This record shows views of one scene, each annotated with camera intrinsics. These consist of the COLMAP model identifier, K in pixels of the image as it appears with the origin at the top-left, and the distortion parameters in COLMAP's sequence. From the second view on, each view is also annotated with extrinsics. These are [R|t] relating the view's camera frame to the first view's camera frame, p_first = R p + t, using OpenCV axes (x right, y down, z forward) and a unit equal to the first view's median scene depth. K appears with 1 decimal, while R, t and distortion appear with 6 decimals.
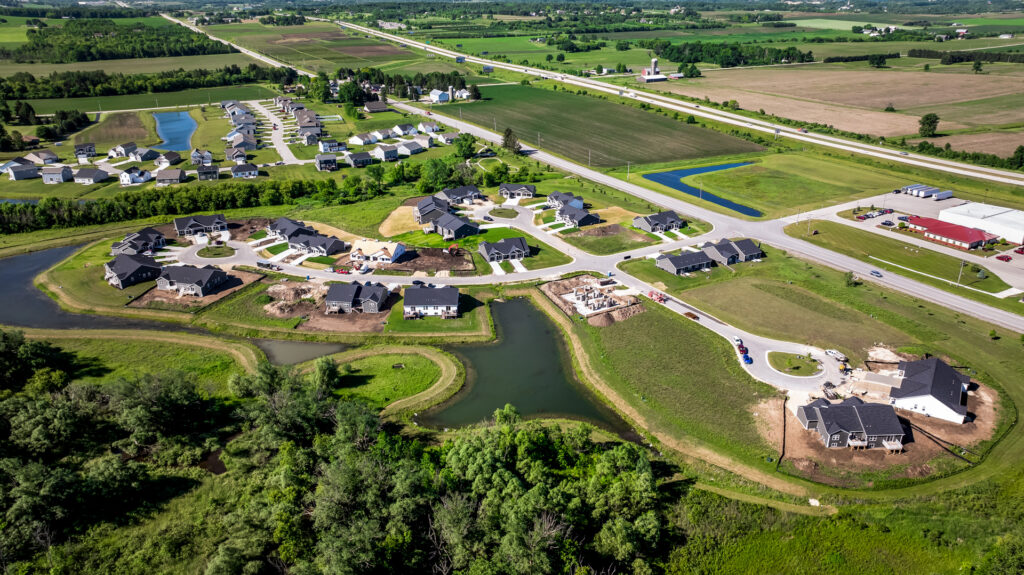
lens RADIAL K [[725.3, 0, 516.6], [0, 725.3, 268.3], [0, 0, 1]] dist [-0.024073, 0.008623]
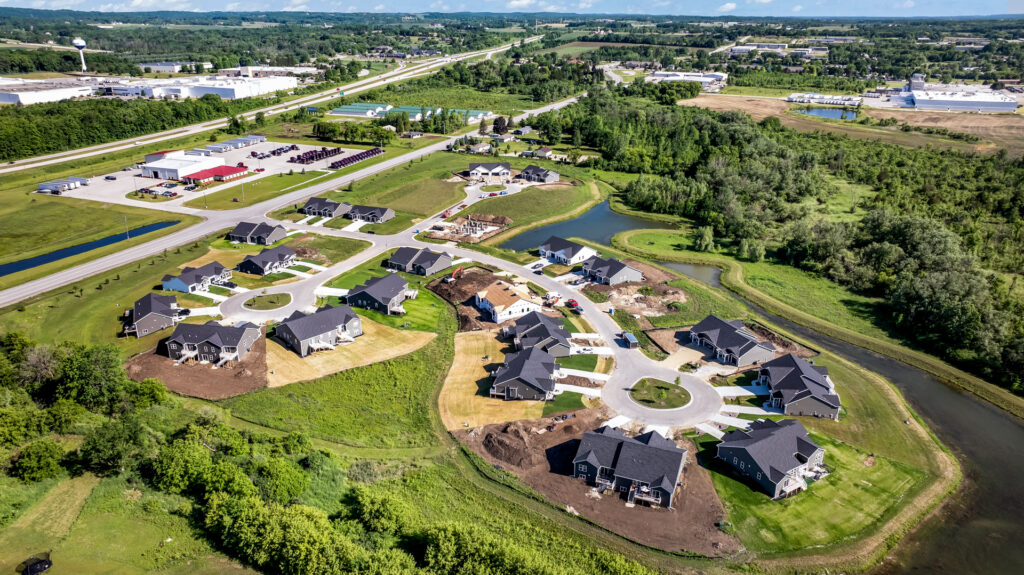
lens RADIAL K [[725.3, 0, 516.6], [0, 725.3, 268.3], [0, 0, 1]] dist [-0.024073, 0.008623]
pose [[-0.613277, -0.264727, 0.744185, -0.709176], [0.277648, 0.809787, 0.516871, -0.419286], [-0.739462, 0.523607, -0.423123, 1.199717]]
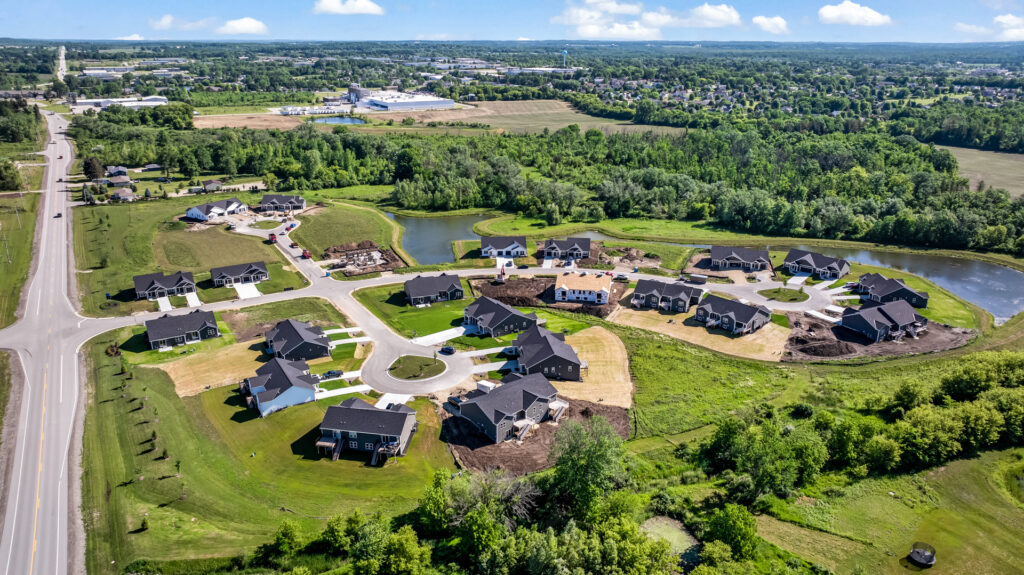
lens RADIAL K [[725.3, 0, 516.6], [0, 725.3, 268.3], [0, 0, 1]] dist [-0.024073, 0.008623]
pose [[-0.999769, 0.003543, -0.021182, -0.087897], [-0.010382, 0.783675, 0.621084, -0.513952], [0.018801, 0.621160, -0.783458, 1.507205]]
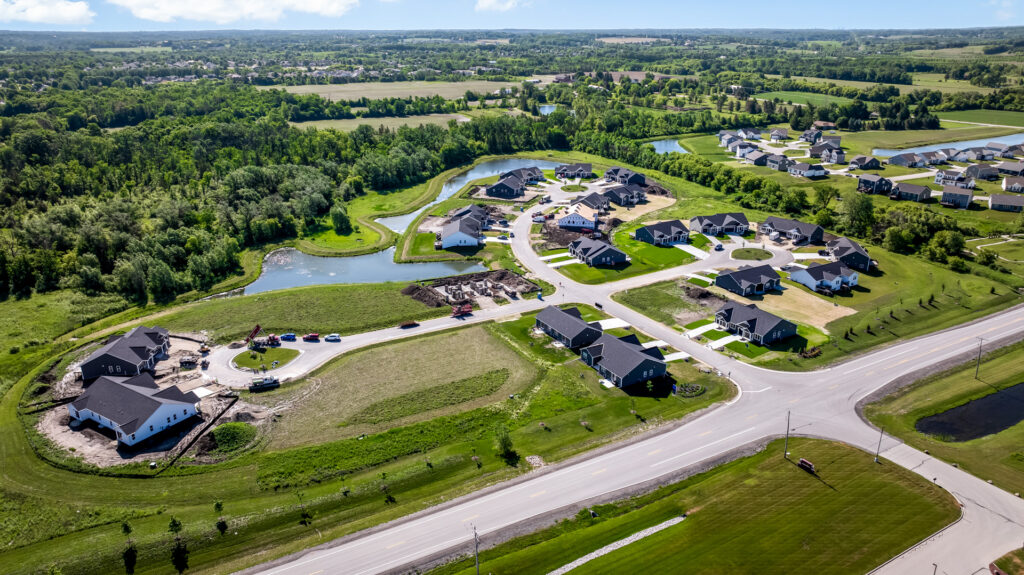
lens RADIAL K [[725.3, 0, 516.6], [0, 725.3, 268.3], [0, 0, 1]] dist [-0.024073, 0.008623]
pose [[0.012415, 0.316327, -0.948569, 0.776808], [-0.352330, 0.889185, 0.291913, -0.217325], [0.935794, 0.330585, 0.122491, 0.742129]]
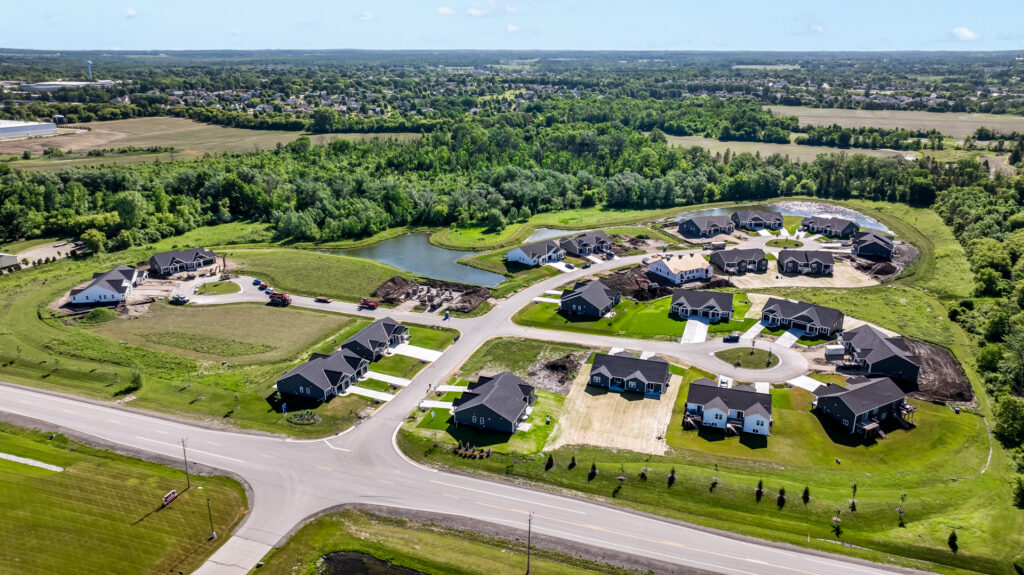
lens RADIAL K [[725.3, 0, 516.6], [0, 725.3, 268.3], [0, 0, 1]] dist [-0.024073, 0.008623]
pose [[-0.750290, 0.191605, -0.632735, 0.496460], [-0.235998, 0.816398, 0.527067, -0.417703], [0.617552, 0.544777, -0.567316, 1.276377]]
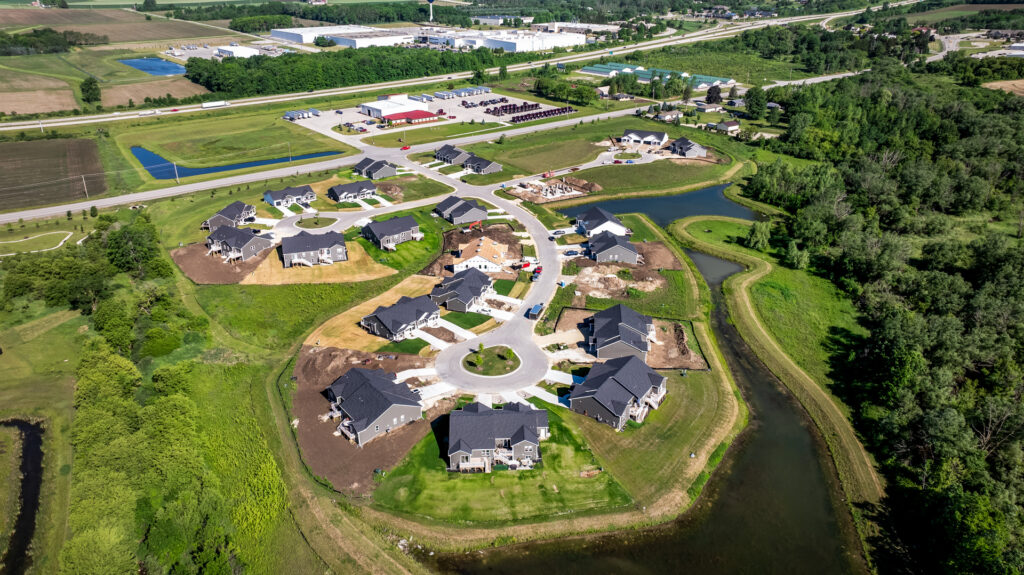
lens RADIAL K [[725.3, 0, 516.6], [0, 725.3, 268.3], [0, 0, 1]] dist [-0.024073, 0.008623]
pose [[-0.151638, -0.379038, 0.912873, -0.887788], [0.351860, 0.842356, 0.408205, -0.311657], [-0.923689, 0.383103, 0.005635, 0.882197]]
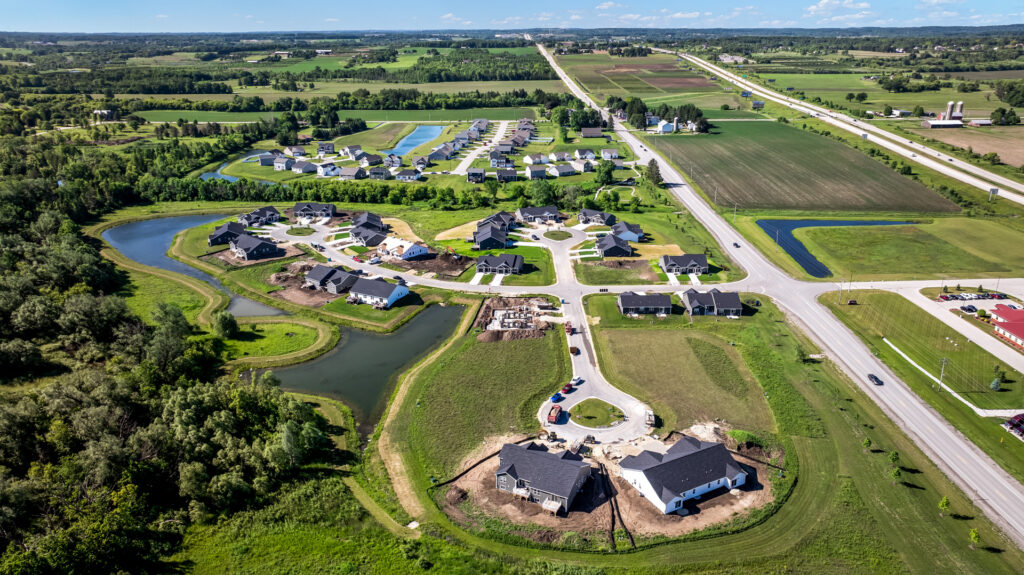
lens RADIAL K [[725.3, 0, 516.6], [0, 725.3, 268.3], [0, 0, 1]] dist [-0.024073, 0.008623]
pose [[0.872606, 0.150996, -0.464498, 0.453074], [-0.170541, 0.985351, -0.000066, -0.021908], [0.457684, 0.079274, 0.885574, 0.076859]]
